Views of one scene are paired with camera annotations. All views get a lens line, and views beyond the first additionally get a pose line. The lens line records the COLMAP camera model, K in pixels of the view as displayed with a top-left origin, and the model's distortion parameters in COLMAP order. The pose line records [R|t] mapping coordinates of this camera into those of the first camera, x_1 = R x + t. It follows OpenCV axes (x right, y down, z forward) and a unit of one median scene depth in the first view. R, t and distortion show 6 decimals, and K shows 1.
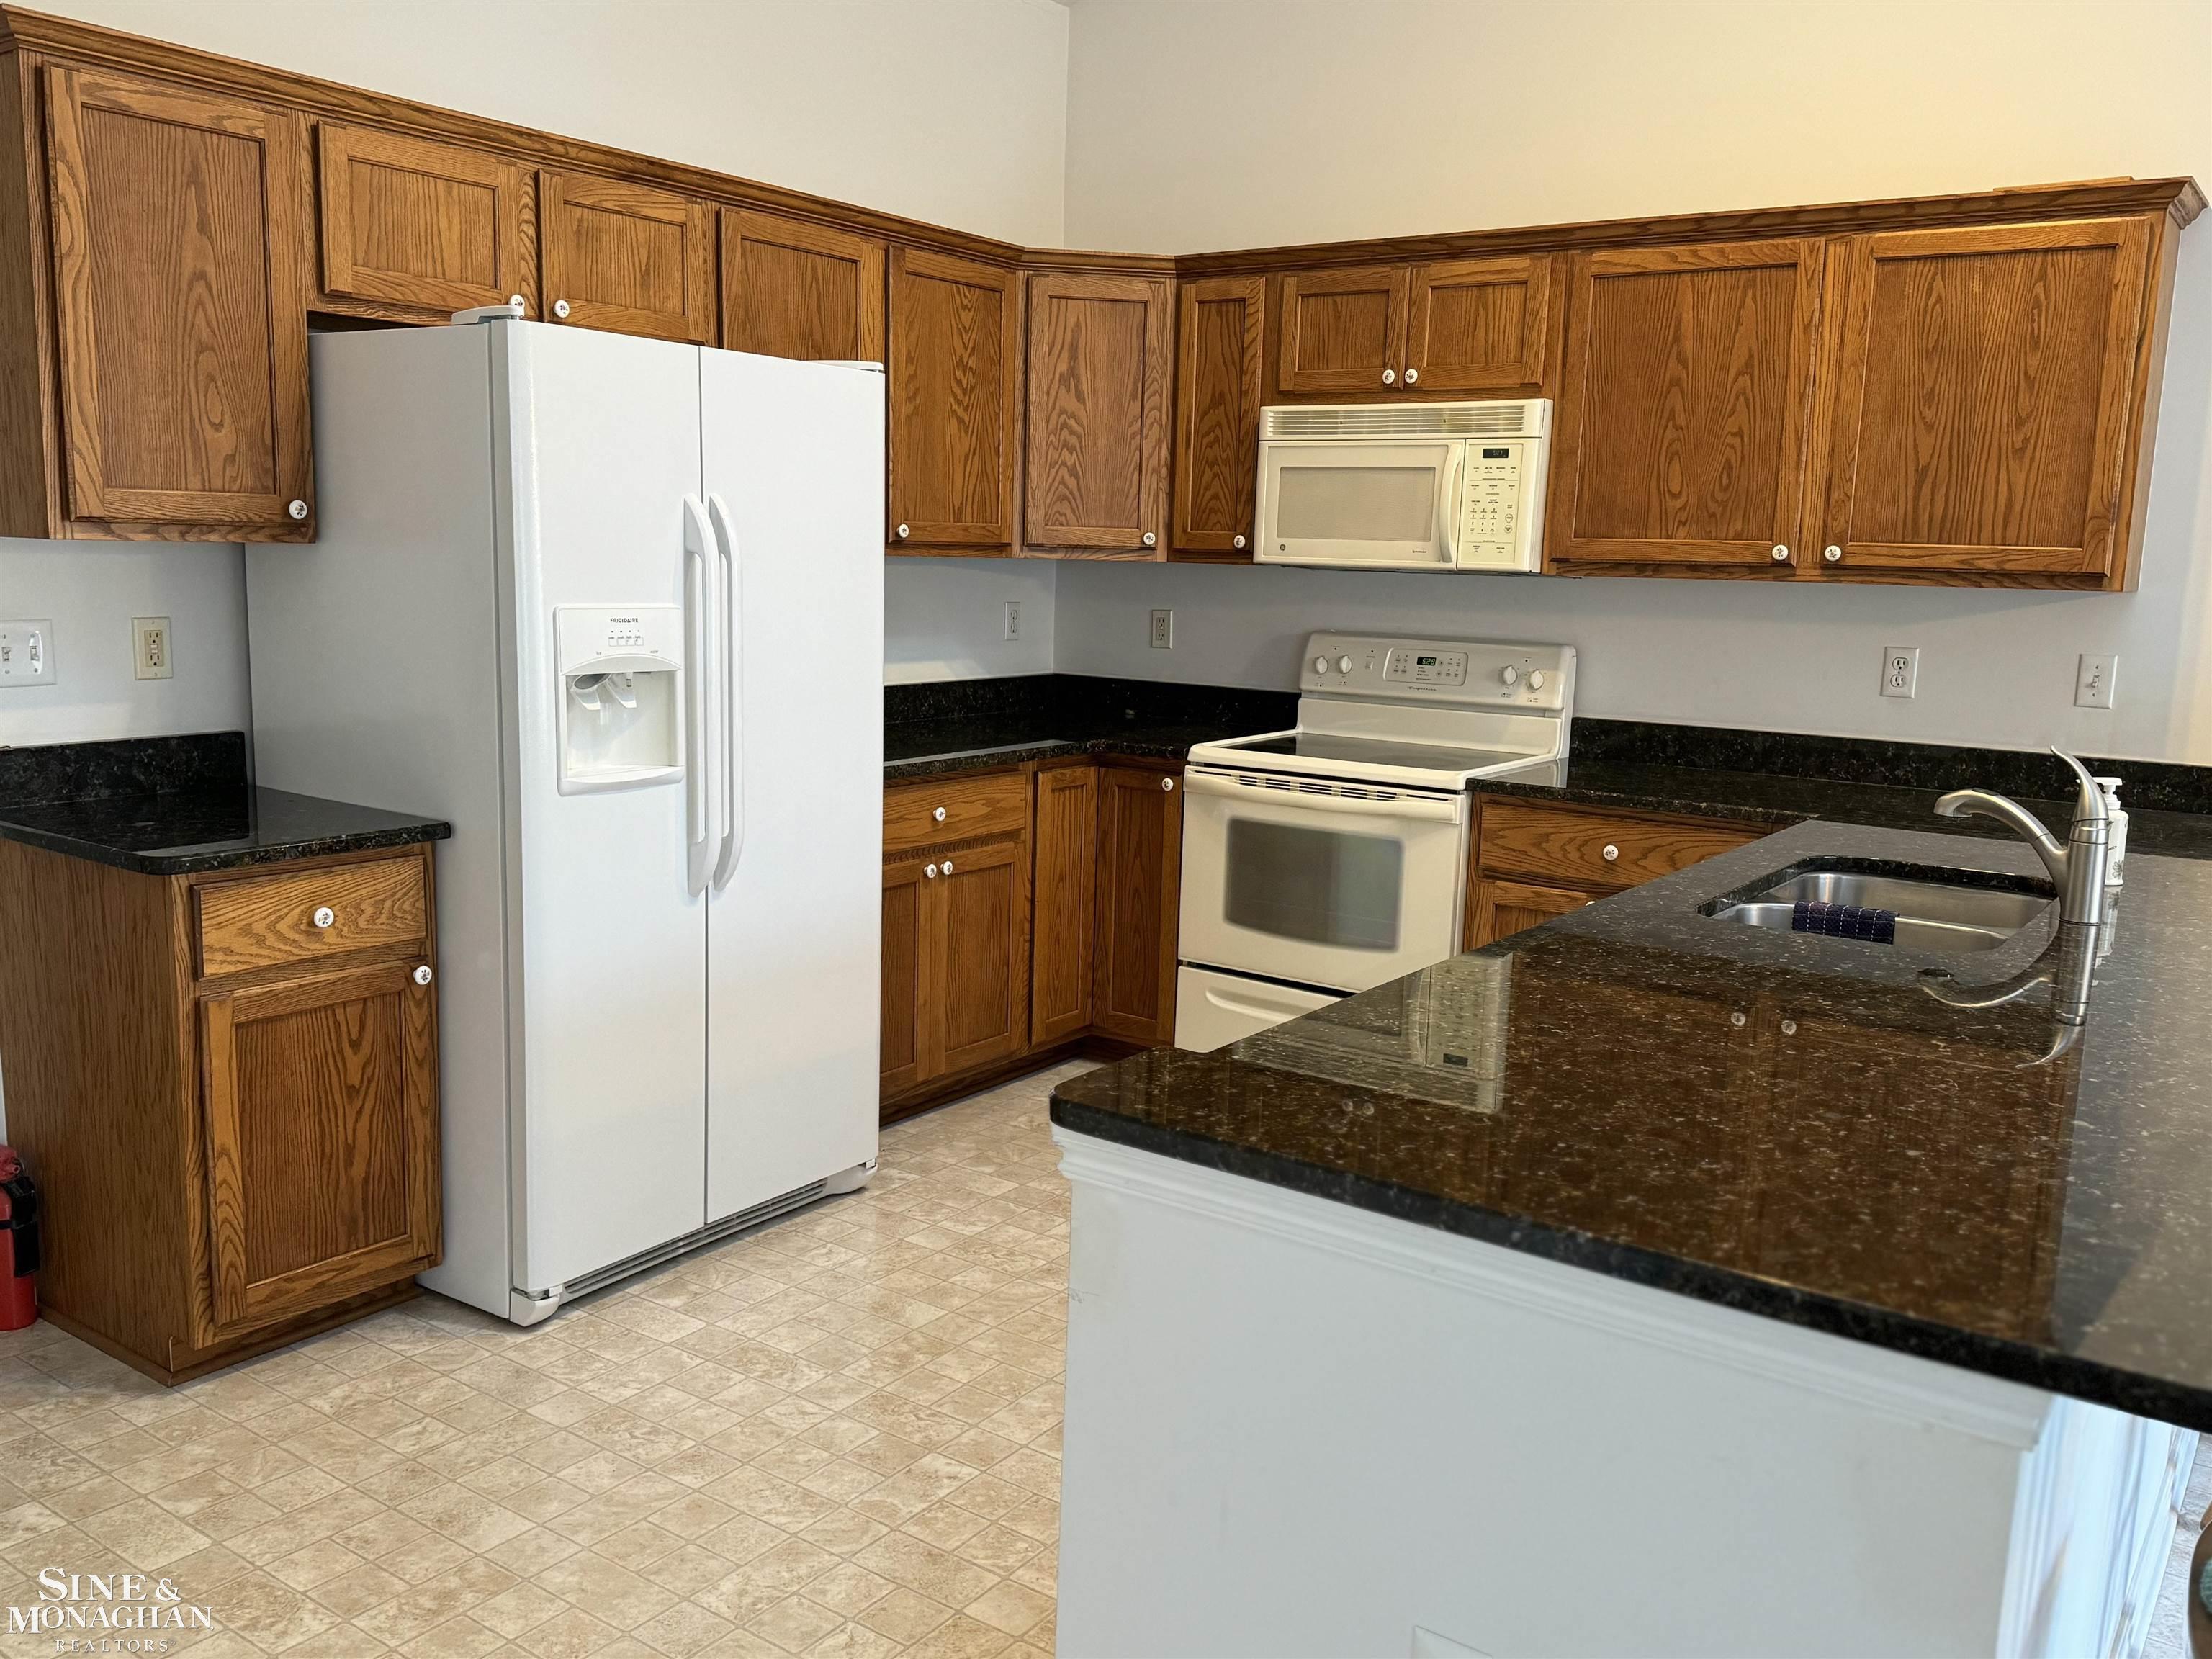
lens RADIAL K [[1791.6, 0, 1105.0], [0, 1791.6, 888.7], [0, 0, 1]] dist [0.005946, -0.037499]
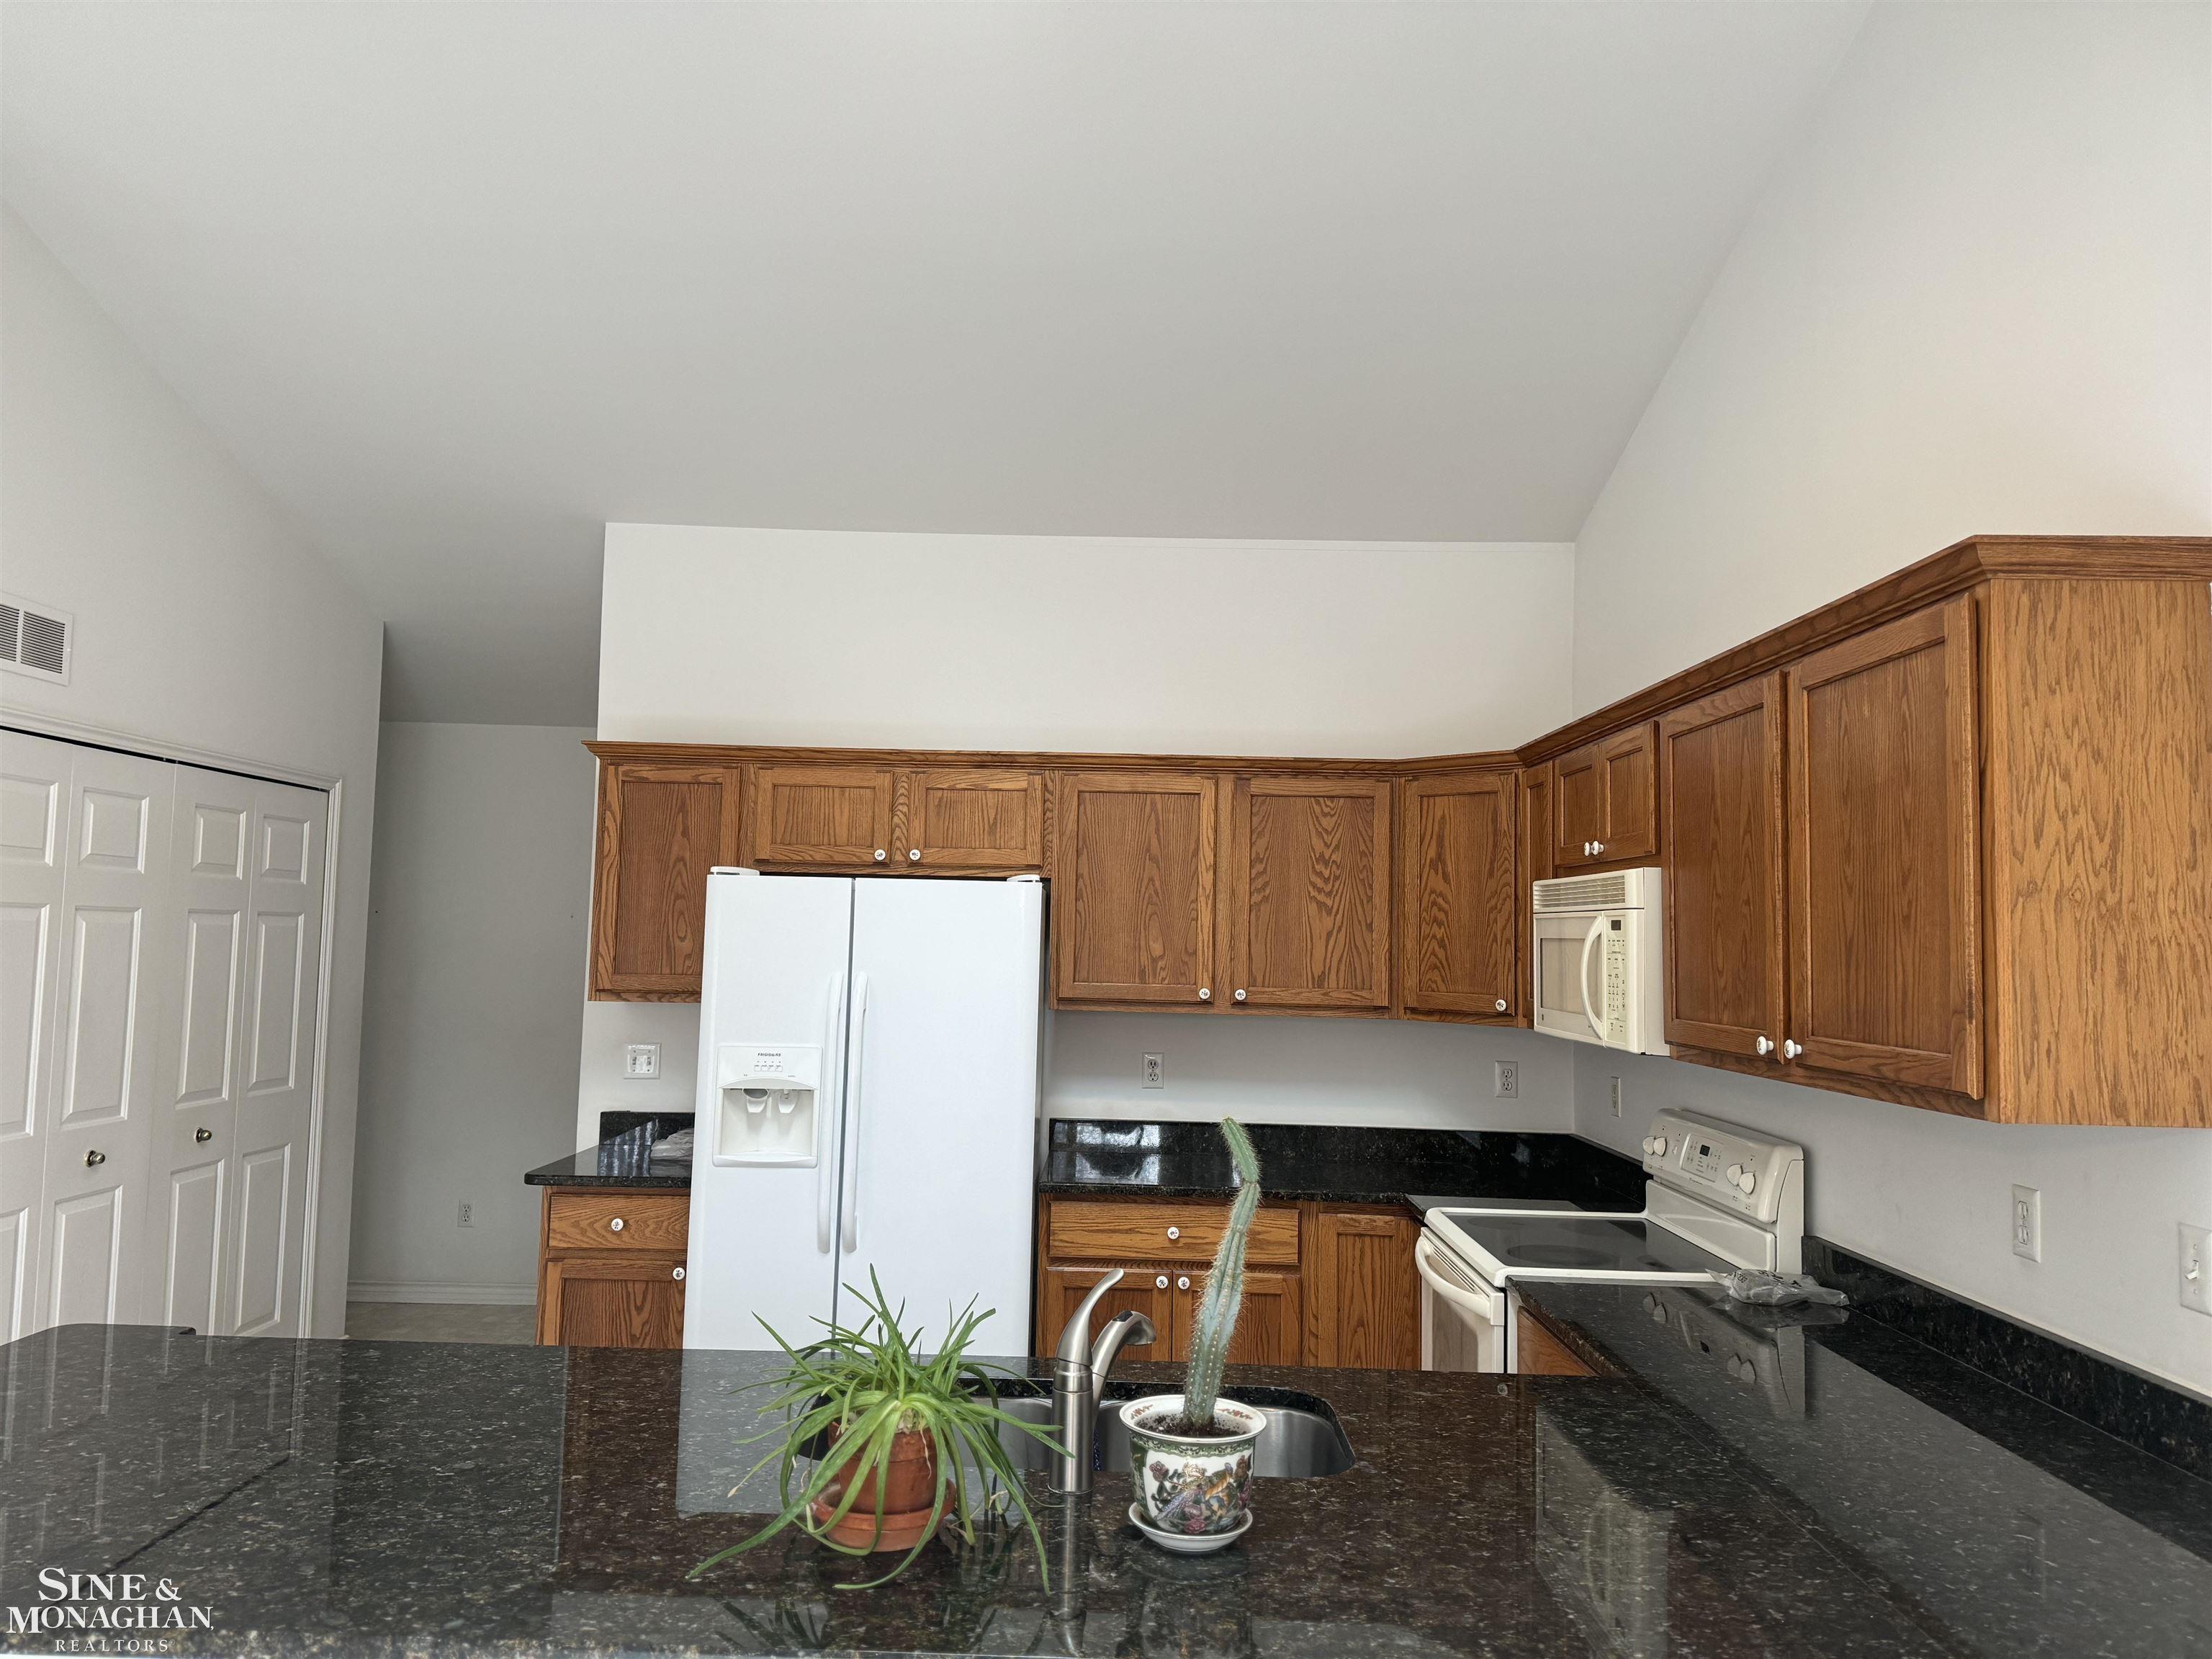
lens RADIAL K [[1550.6, 0, 1103.8], [0, 1550.6, 825.0], [0, 0, 1]] dist [0.075705, -0.002834]
pose [[0.584403, -0.073275, -0.808148, 0.825412], [-0.157807, 0.966638, -0.201762, -0.095068], [0.795971, 0.245442, 0.553343, 0.351519]]
